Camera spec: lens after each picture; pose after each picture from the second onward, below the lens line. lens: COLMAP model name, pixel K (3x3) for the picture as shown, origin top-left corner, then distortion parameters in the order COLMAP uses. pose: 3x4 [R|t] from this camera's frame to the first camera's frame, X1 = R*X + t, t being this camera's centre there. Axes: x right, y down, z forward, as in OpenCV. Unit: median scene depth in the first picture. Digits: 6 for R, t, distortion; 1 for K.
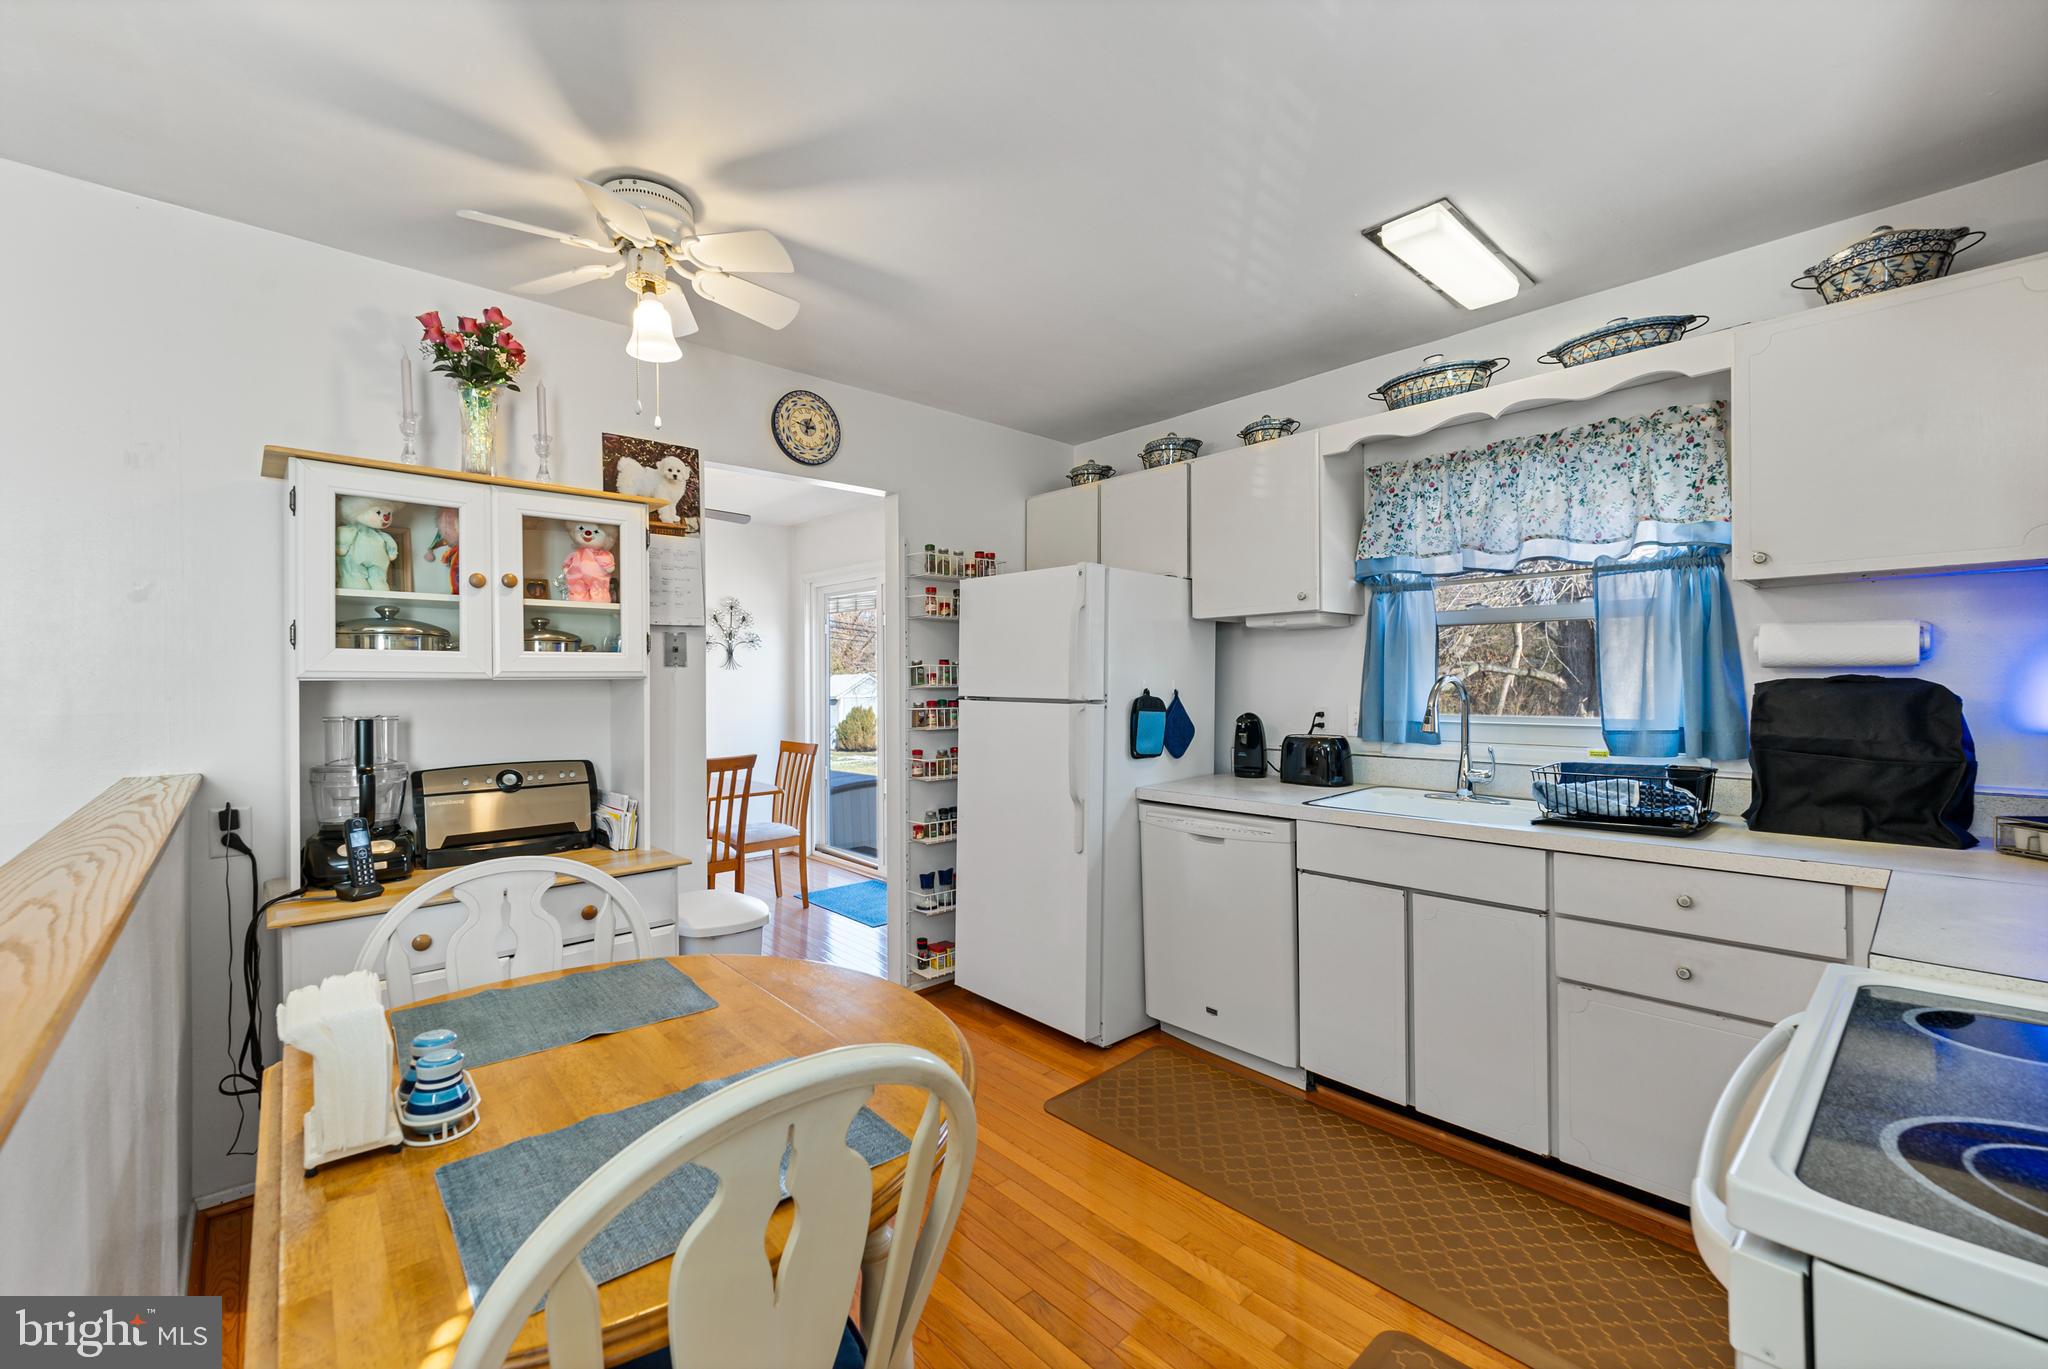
lens RADIAL K [[844.3, 0, 1011.0], [0, 844.3, 692.1], [0, 0, 1]] dist [-0.000732, 0.000742]
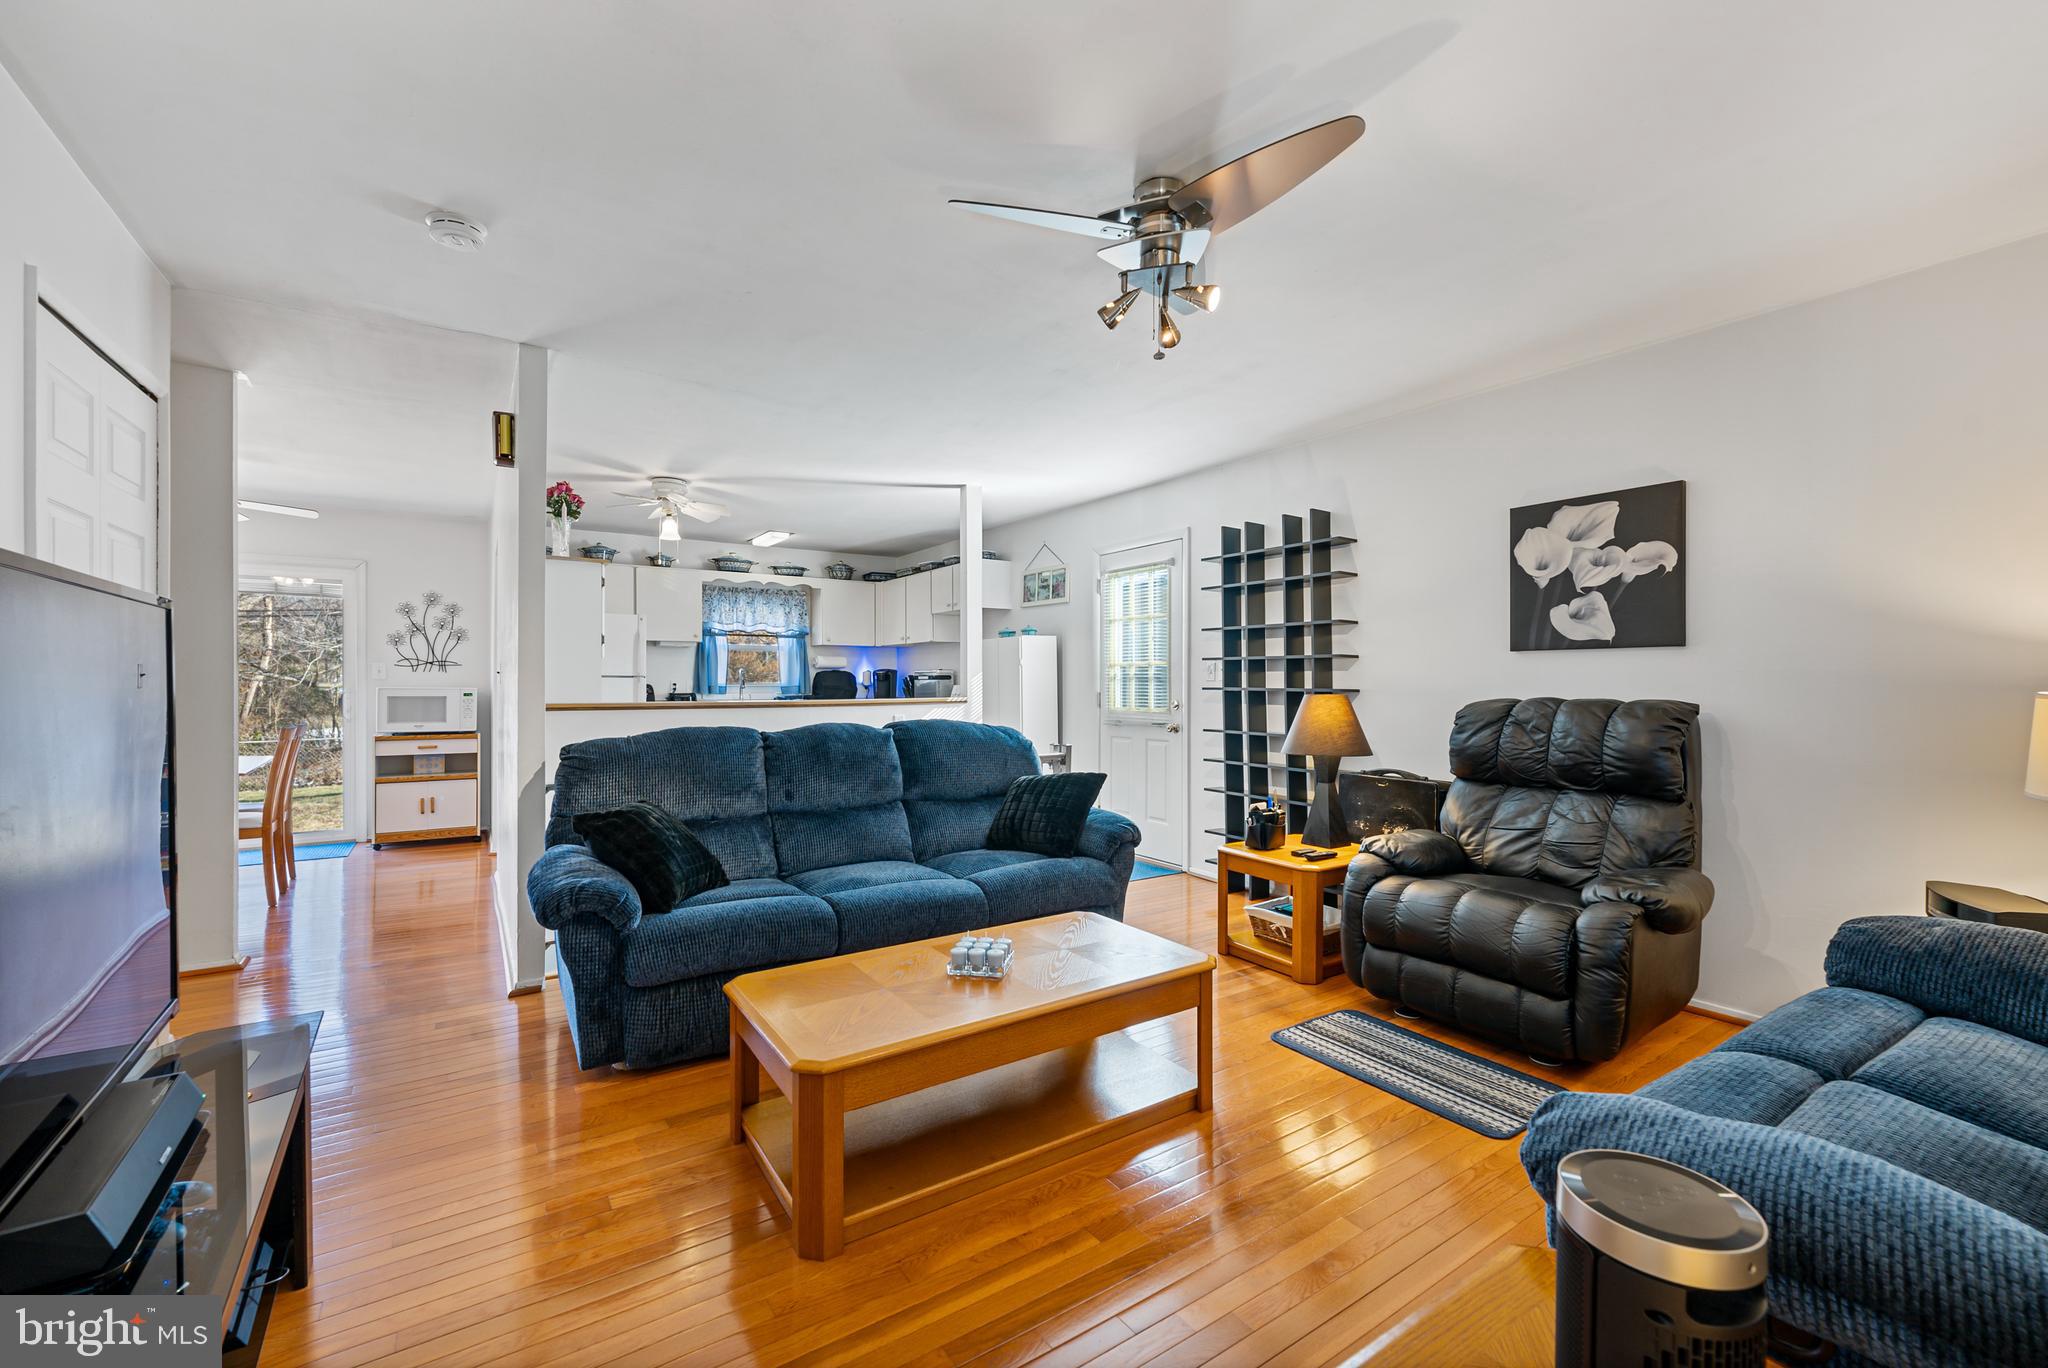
lens RADIAL K [[844.3, 0, 1004.1], [0, 844.3, 677.0], [0, 0, 1]] dist [-0.000732, 0.000742]
pose [[0.166687, 0.007973, 0.985978, -2.339451], [0.013916, 0.999849, -0.010437, 0.059547], [-0.985912, 0.015461, 0.166551, -0.390014]]
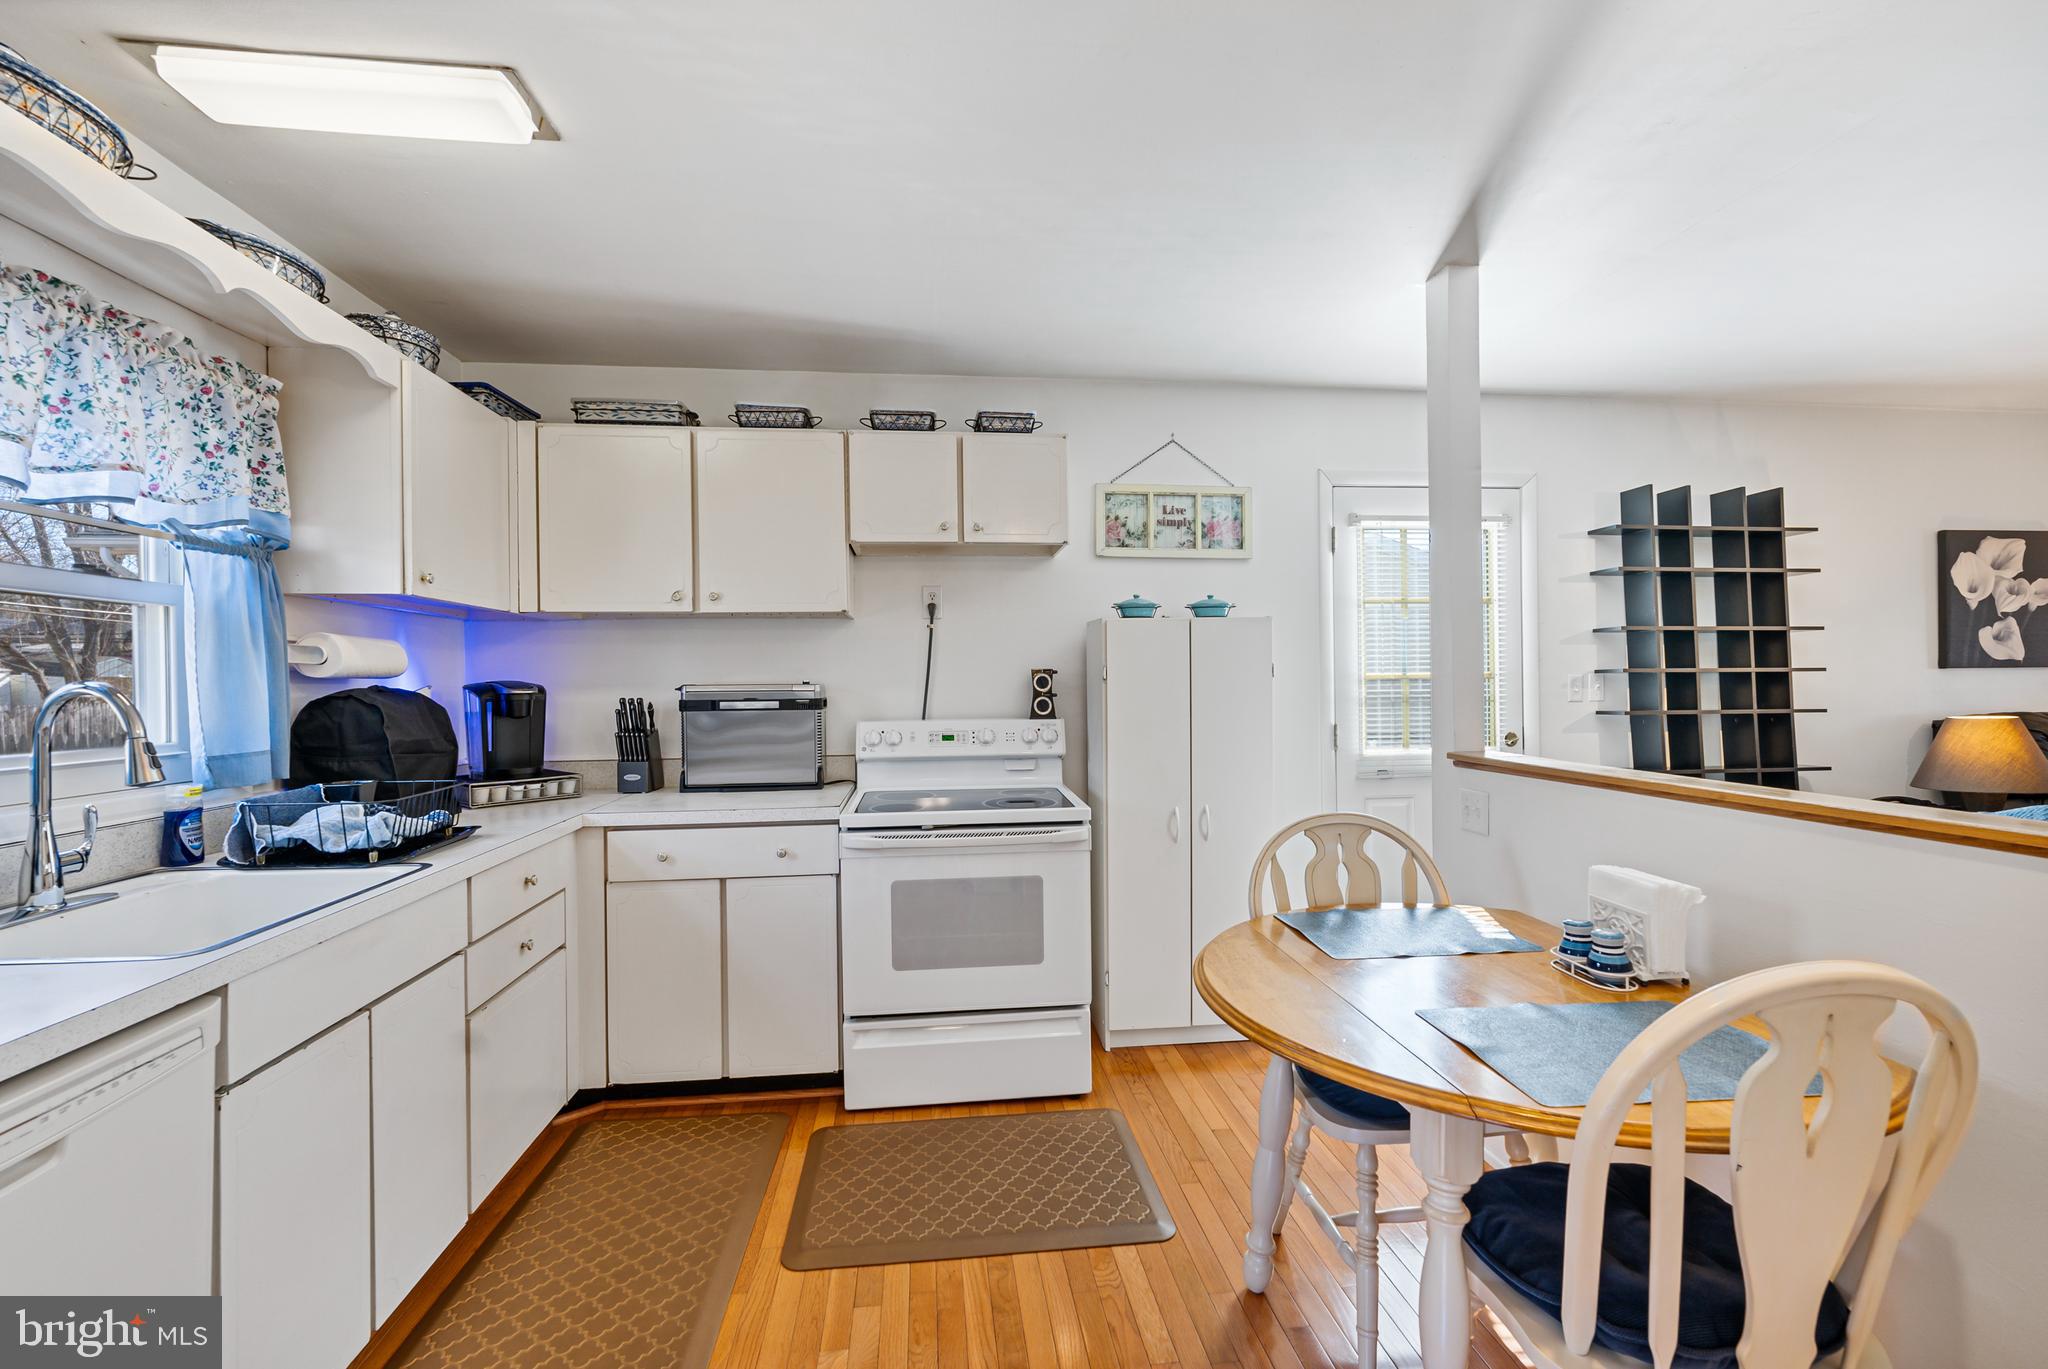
lens RADIAL K [[844.3, 0, 1013.6], [0, 844.3, 686.8], [0, 0, 1]] dist [-0.000732, 0.000742]
pose [[-0.810715, 0.007197, 0.585397, -0.299773], [0.019870, 0.999687, 0.015228, -0.010469], [-0.585104, 0.023977, -0.810604, 1.177583]]
